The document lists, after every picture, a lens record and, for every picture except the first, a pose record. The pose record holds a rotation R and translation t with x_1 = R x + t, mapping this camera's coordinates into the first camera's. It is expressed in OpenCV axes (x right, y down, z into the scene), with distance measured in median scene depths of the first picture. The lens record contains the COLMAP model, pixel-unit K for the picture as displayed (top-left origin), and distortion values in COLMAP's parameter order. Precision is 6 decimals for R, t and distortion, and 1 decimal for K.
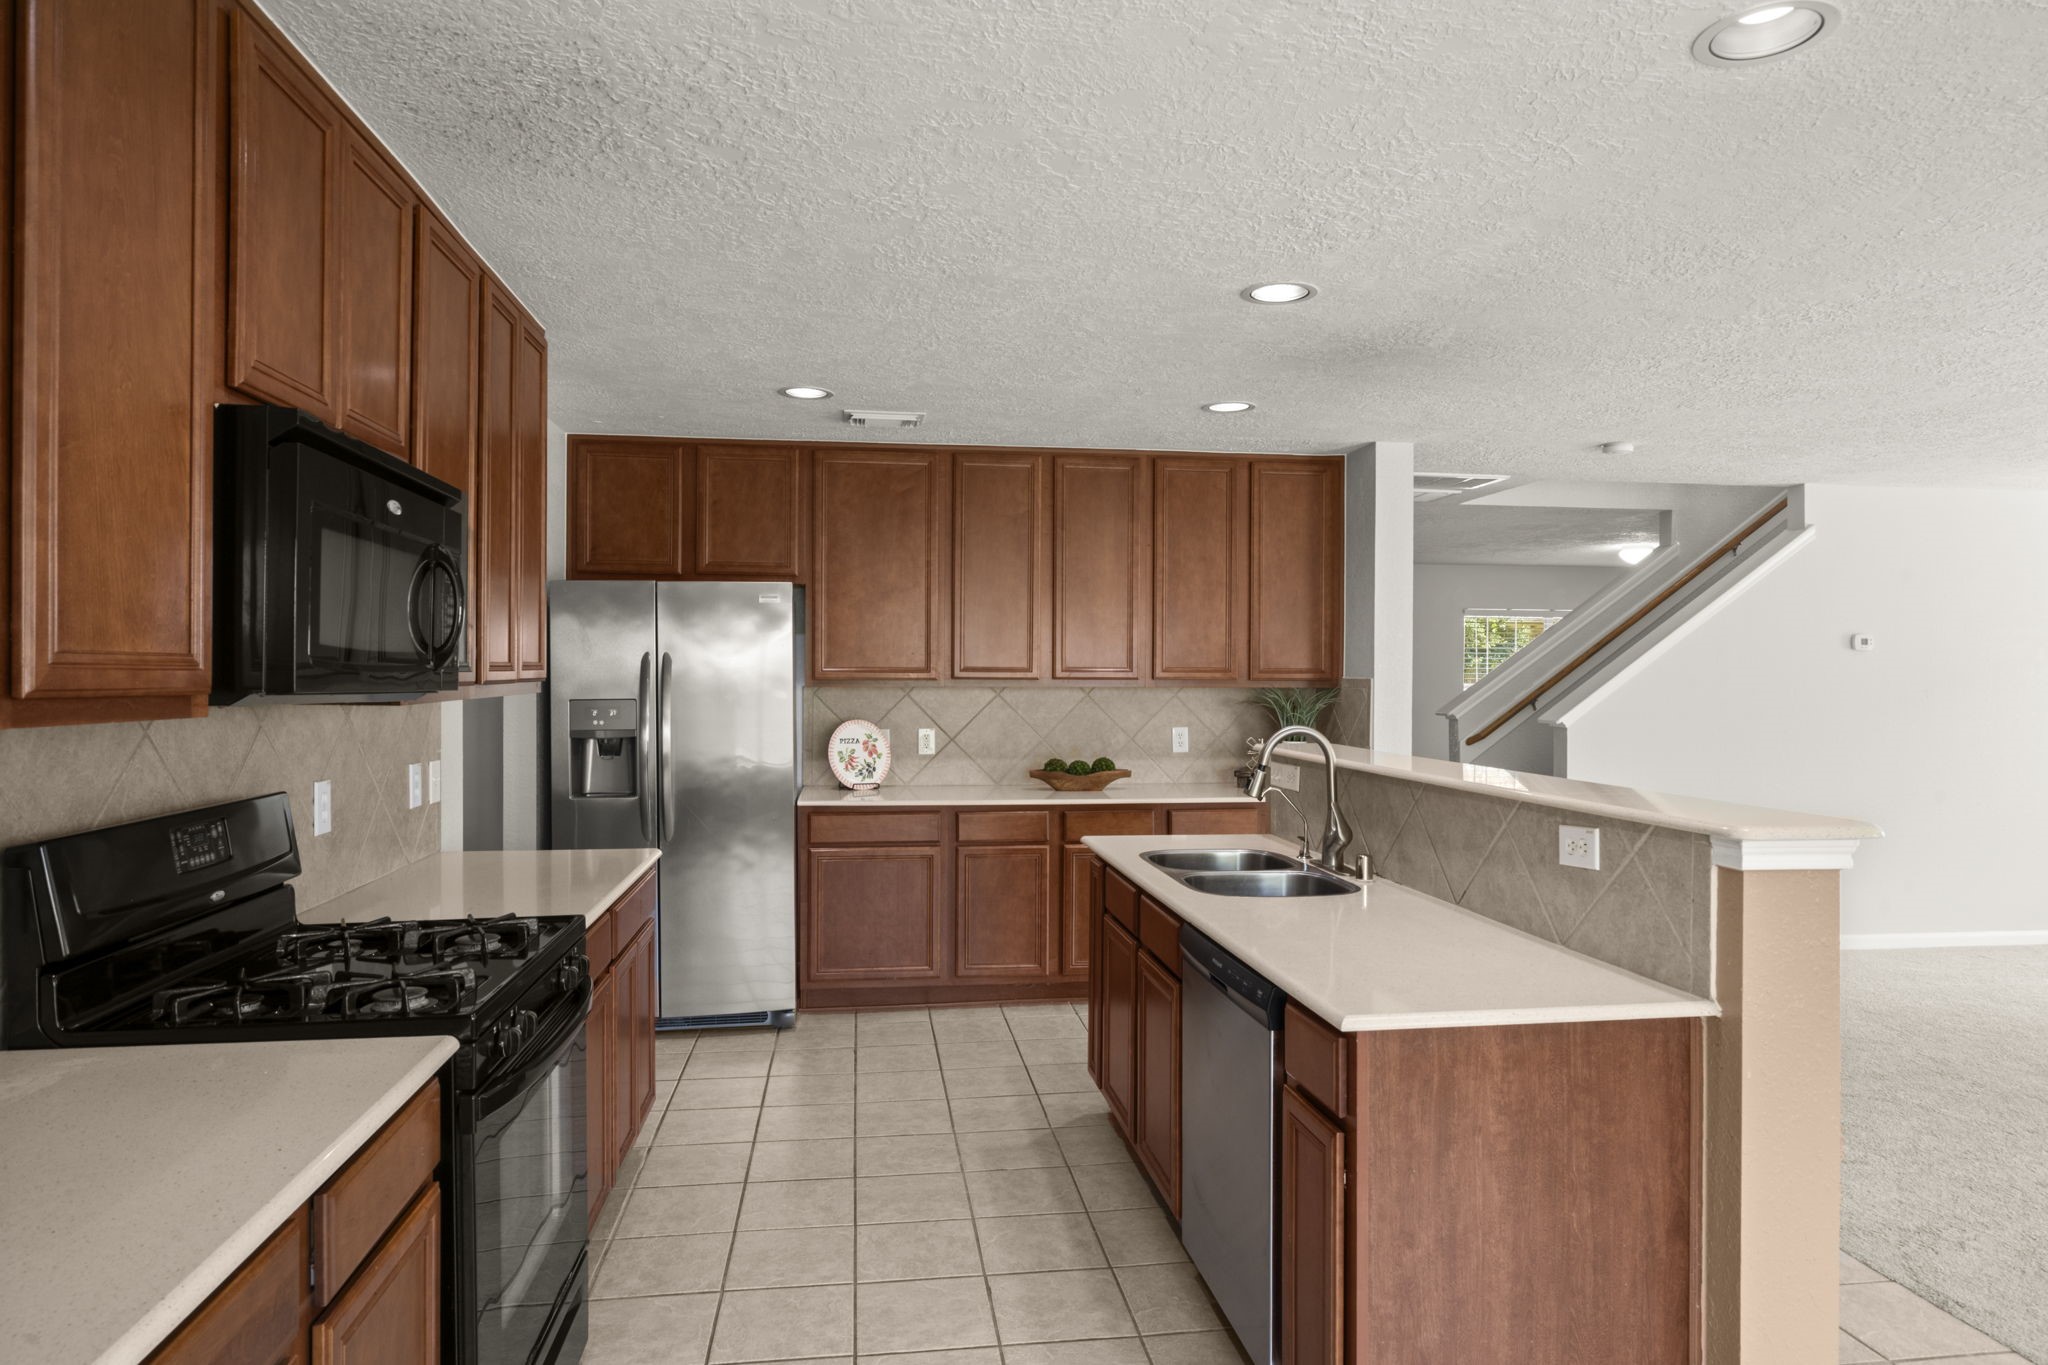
lens RADIAL K [[1231.8, 0, 1032.8], [0, 1231.8, 671.3], [0, 0, 1]] dist [-0.004415, 0.000871]
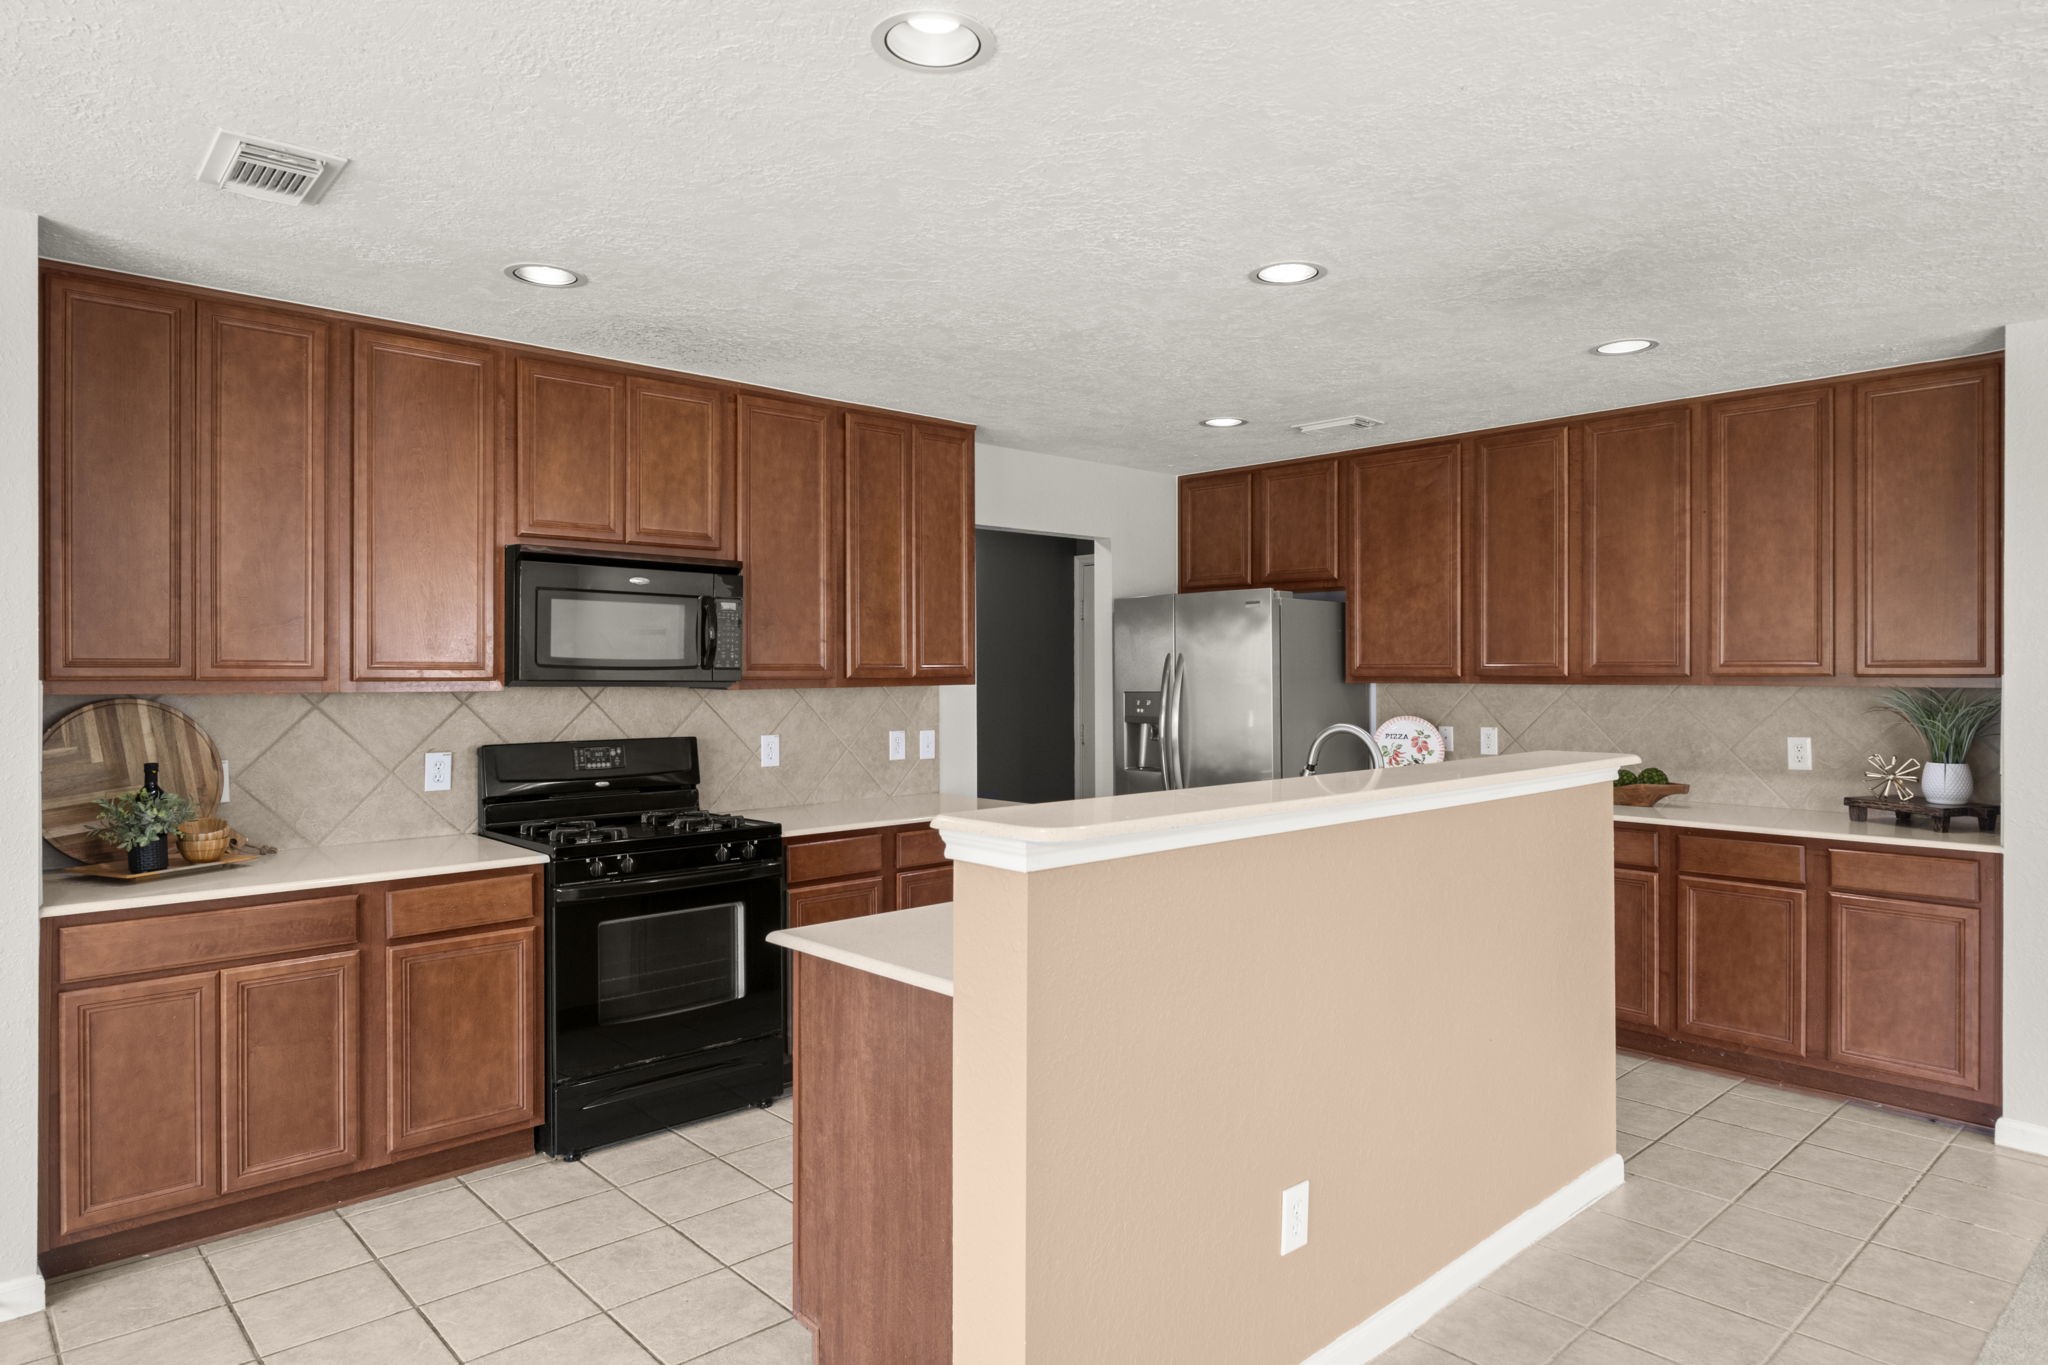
lens RADIAL K [[1231.8, 0, 1023.8], [0, 1231.8, 671.5], [0, 0, 1]] dist [-0.004415, 0.000871]
pose [[0.567169, -0.003649, -0.823593, 0.540529], [0.004579, 0.999989, -0.001277, 0.002740], [0.823588, -0.003047, 0.567180, 0.174949]]
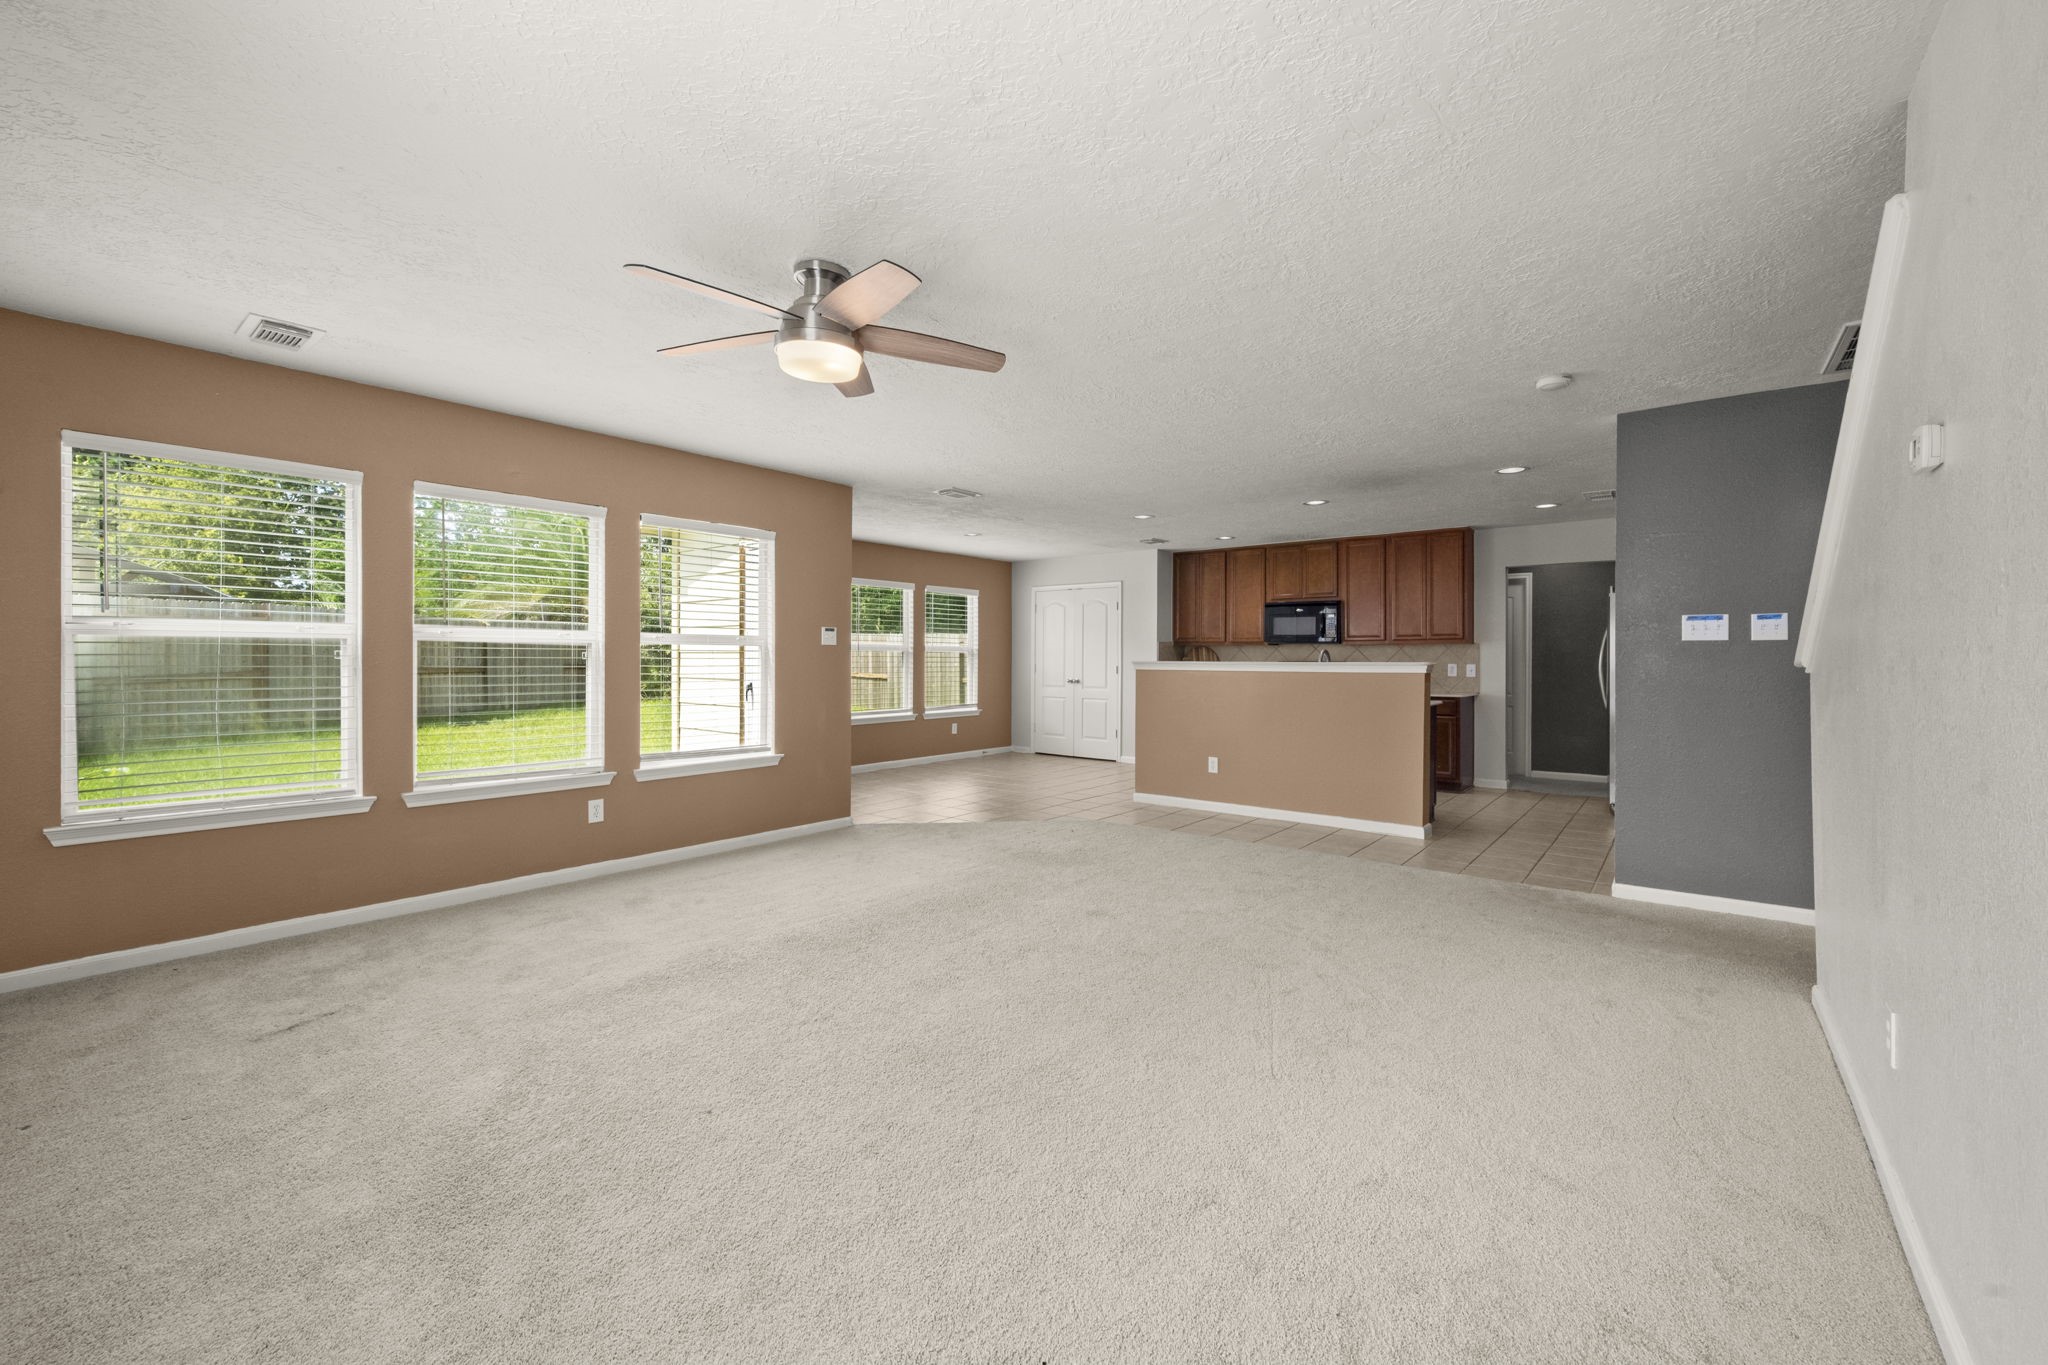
lens RADIAL K [[813.3, 0, 1018.3], [0, 813.3, 665.4], [0, 0, 1]] dist [-0.003296, 0.000144]
pose [[-0.742058, -0.001622, -0.670334, 1.259637], [-0.005622, 0.999977, 0.003805, 0.050155], [0.670313, 0.006593, -0.742050, 1.218845]]
